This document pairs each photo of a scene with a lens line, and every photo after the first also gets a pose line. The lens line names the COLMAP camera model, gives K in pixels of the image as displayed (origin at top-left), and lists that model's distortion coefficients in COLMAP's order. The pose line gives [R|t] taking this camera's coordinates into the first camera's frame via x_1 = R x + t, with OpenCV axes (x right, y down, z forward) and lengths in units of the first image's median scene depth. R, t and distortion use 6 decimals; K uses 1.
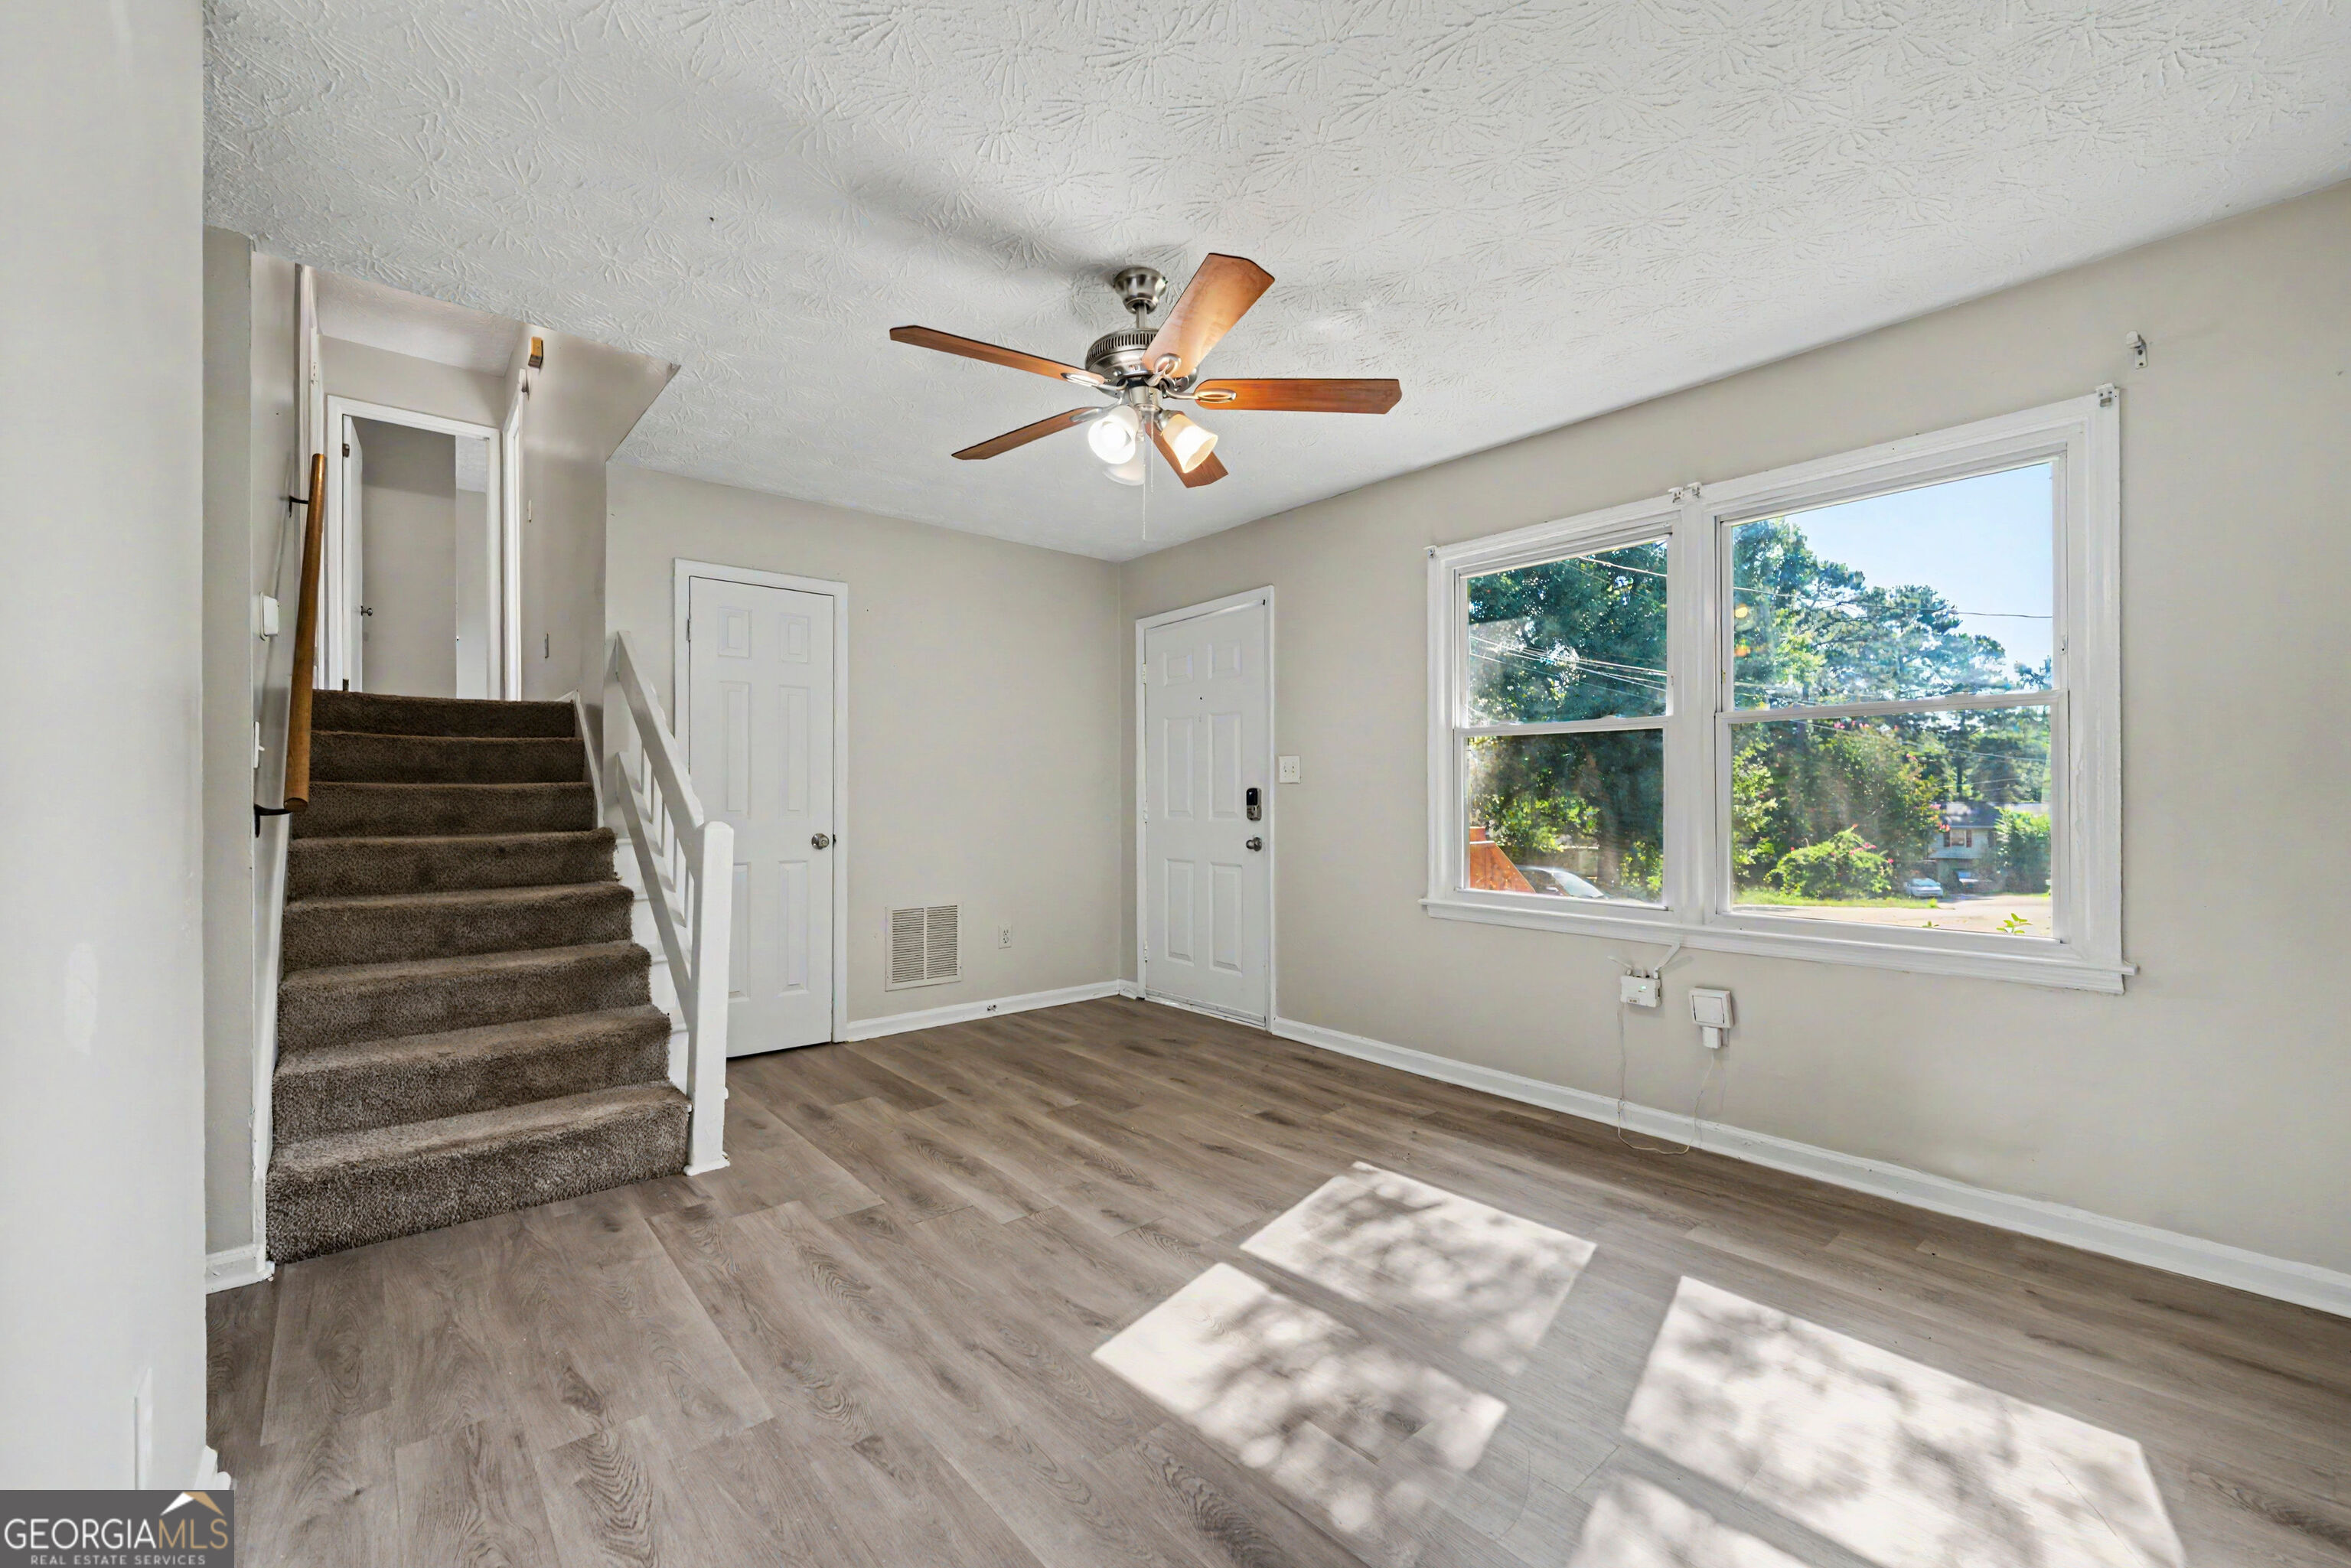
lens RADIAL K [[939.9, 0, 1176.3], [0, 939.9, 791.3], [0, 0, 1]] dist [0.003470, 0.000608]
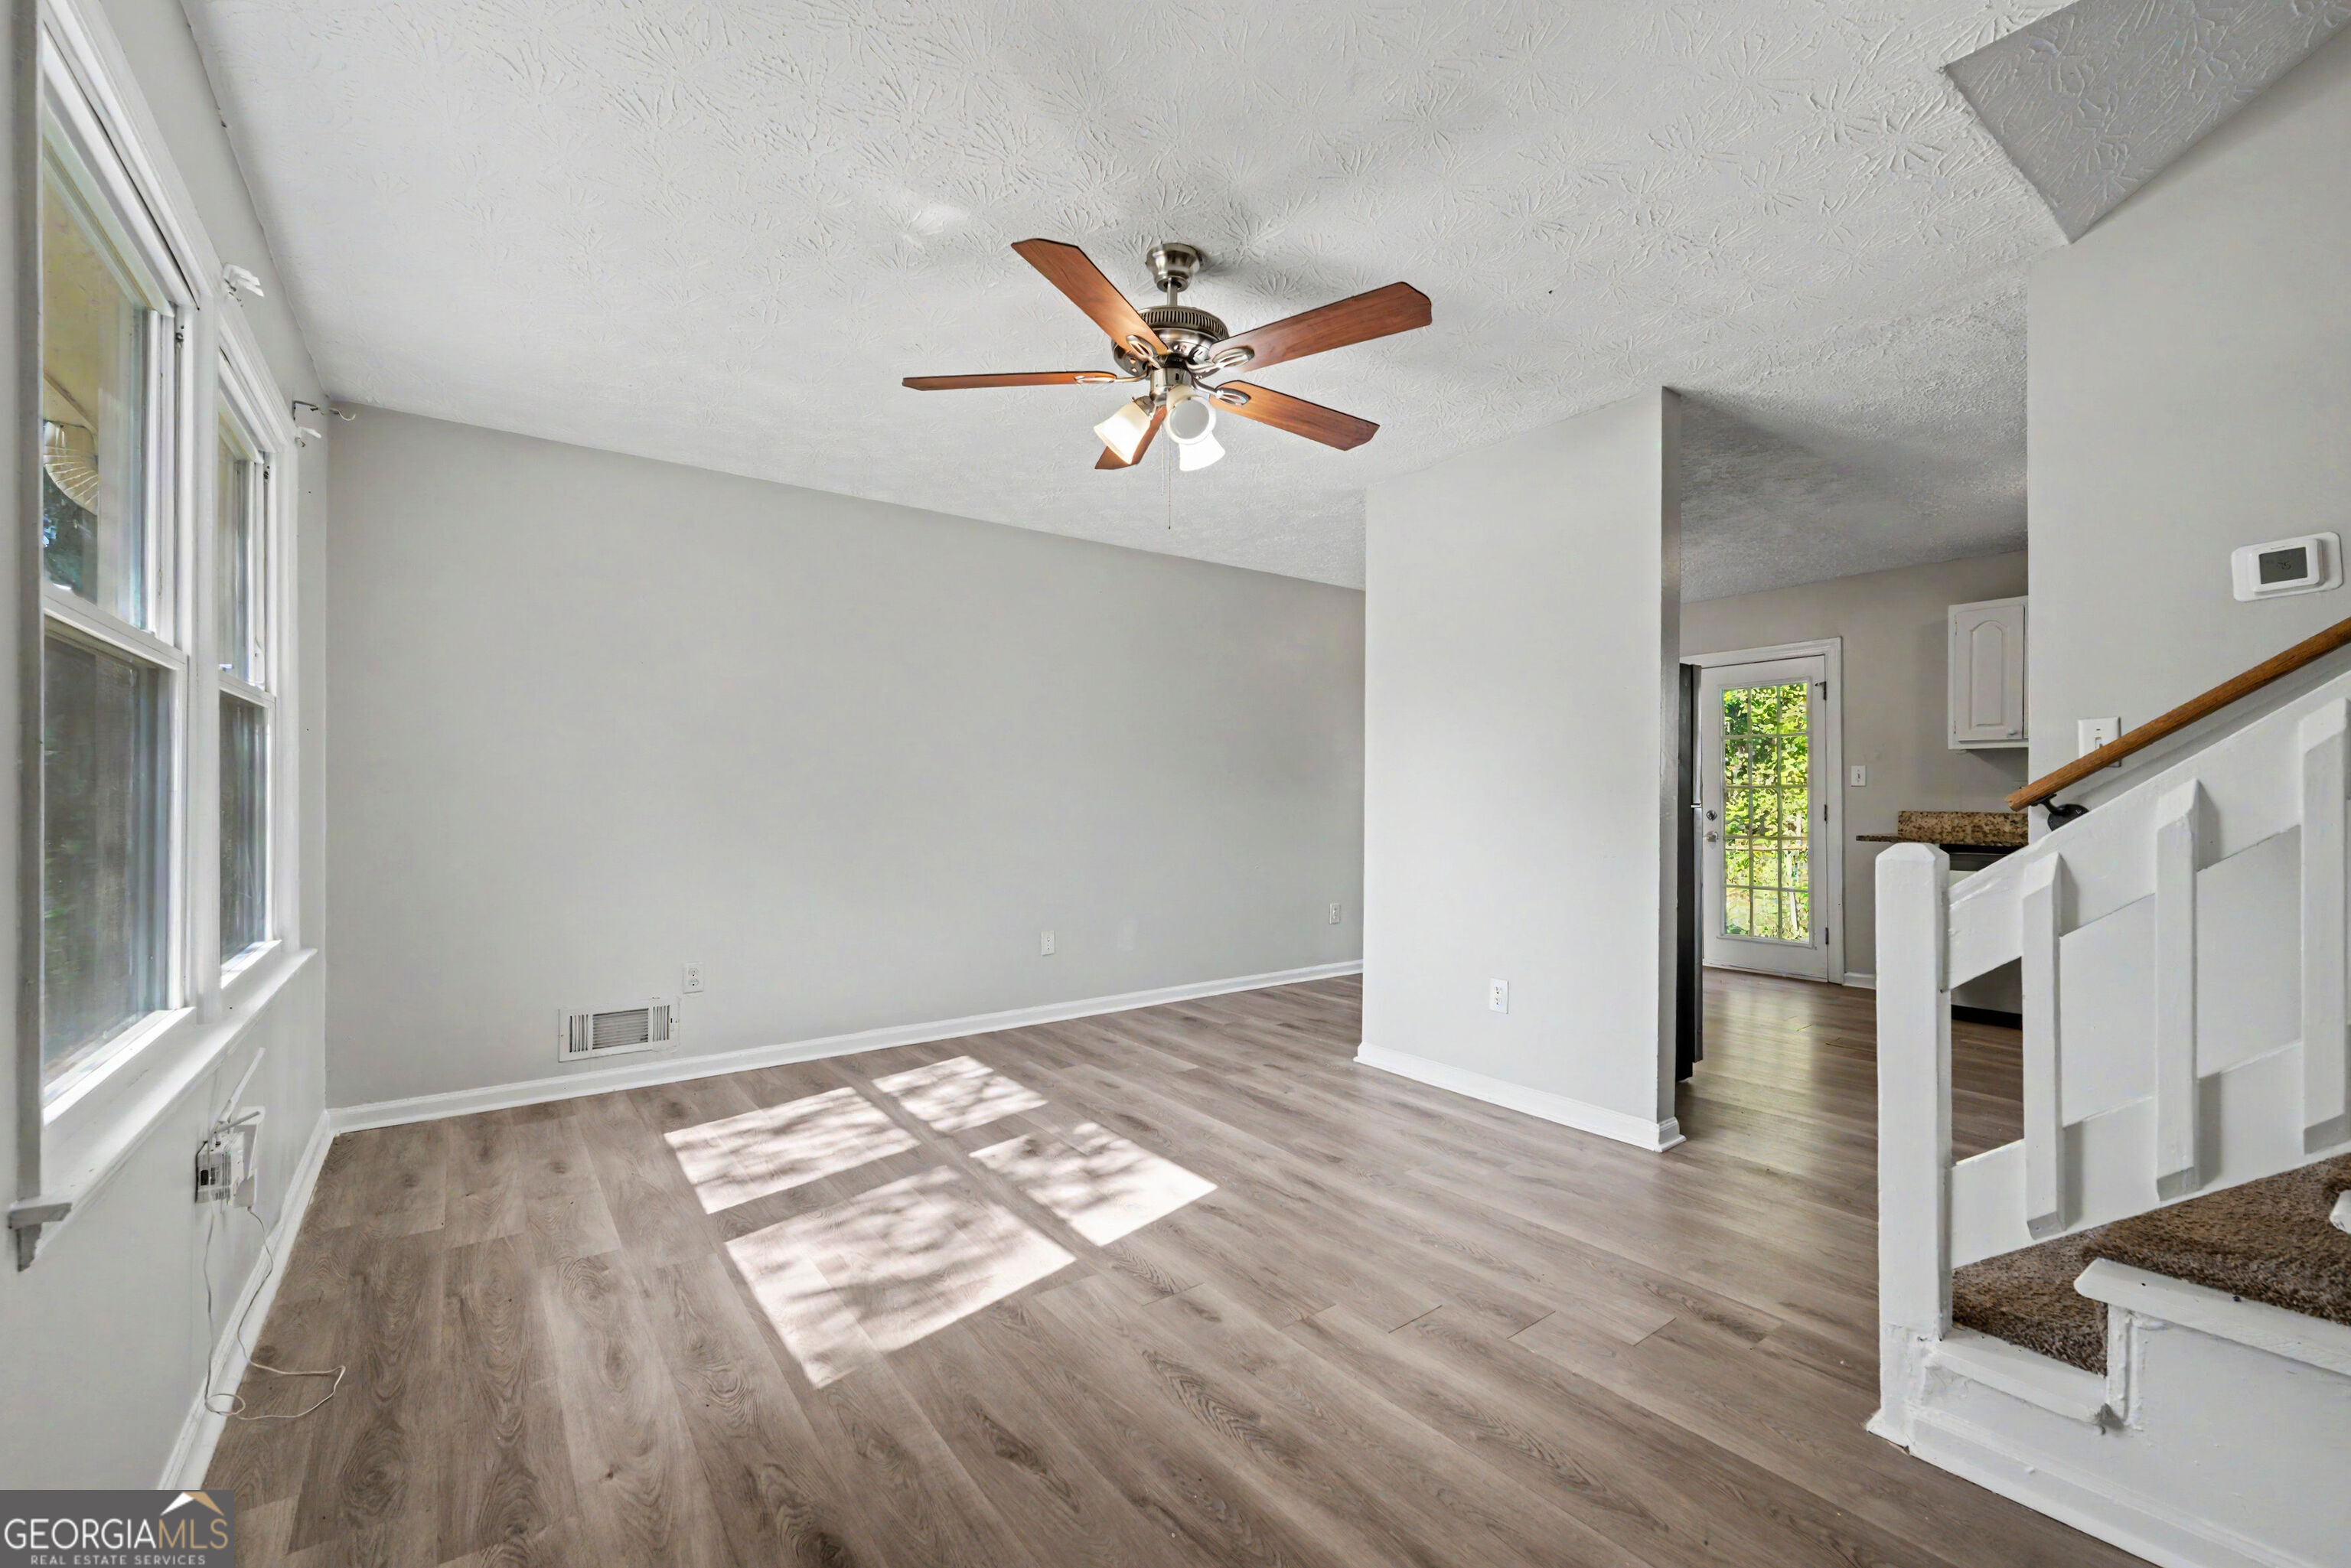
lens RADIAL K [[939.9, 0, 1178.1], [0, 939.9, 791.2], [0, 0, 1]] dist [0.003470, 0.000608]
pose [[-0.997694, 0.004316, 0.067735, -0.115898], [0.003467, 0.999914, -0.012652, 0.012943], [-0.067784, -0.012388, -0.997623, 2.091413]]
